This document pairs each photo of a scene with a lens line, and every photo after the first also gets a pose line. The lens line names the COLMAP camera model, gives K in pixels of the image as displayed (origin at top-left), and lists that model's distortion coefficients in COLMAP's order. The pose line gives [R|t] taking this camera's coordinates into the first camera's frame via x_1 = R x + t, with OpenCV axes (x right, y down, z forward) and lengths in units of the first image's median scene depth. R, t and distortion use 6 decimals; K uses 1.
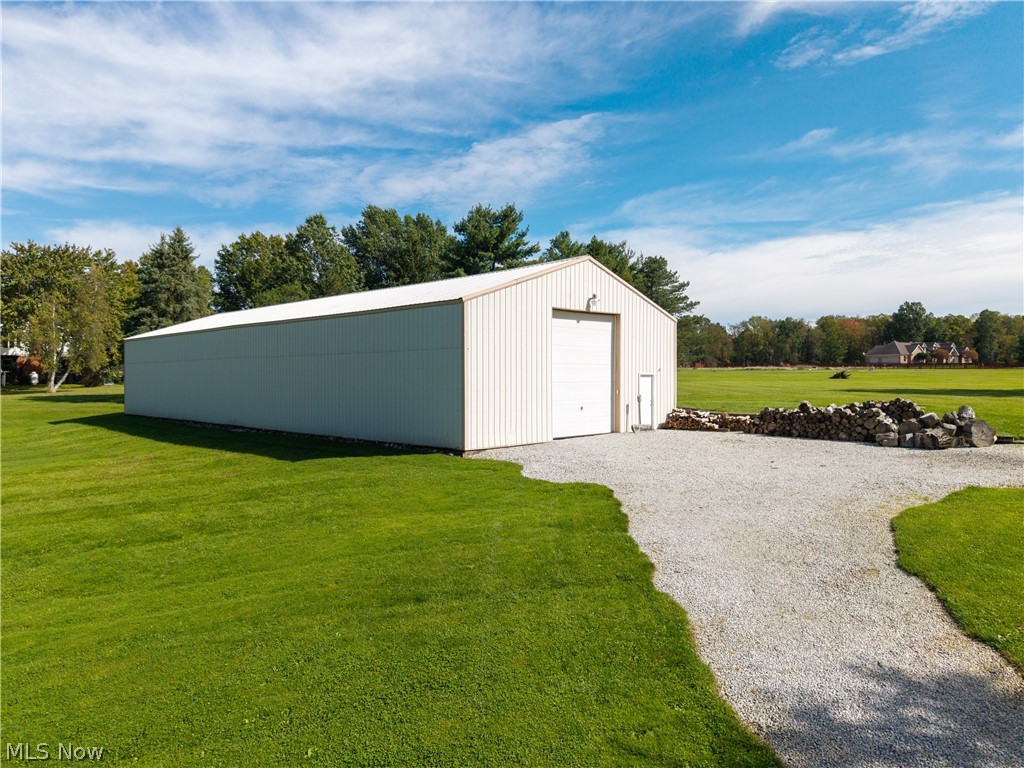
lens RADIAL K [[742.5, 0, 512.0], [0, 742.5, 384.0], [0, 0, 1]] dist [0.046208, -0.044062]
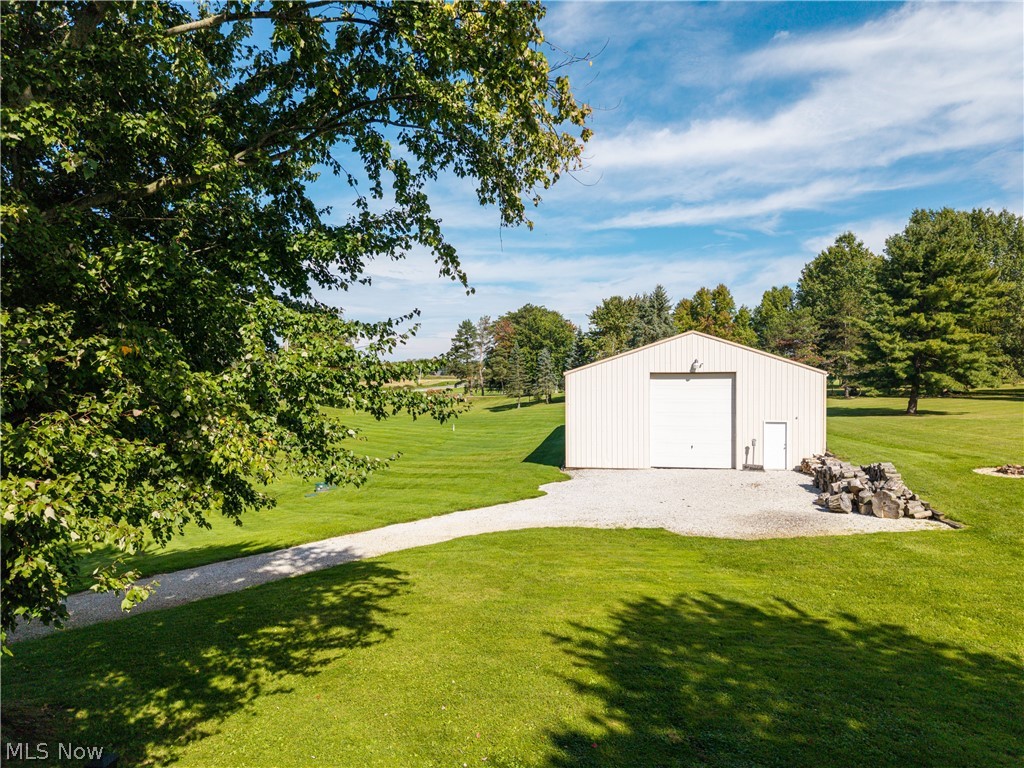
lens RADIAL K [[742.5, 0, 512.0], [0, 742.5, 384.0], [0, 0, 1]] dist [0.046208, -0.044062]
pose [[0.495628, 0.022404, -0.868246, 0.909970], [-0.000095, 0.999669, 0.025741, -0.093974], [0.868535, -0.012675, 0.495466, 0.072436]]
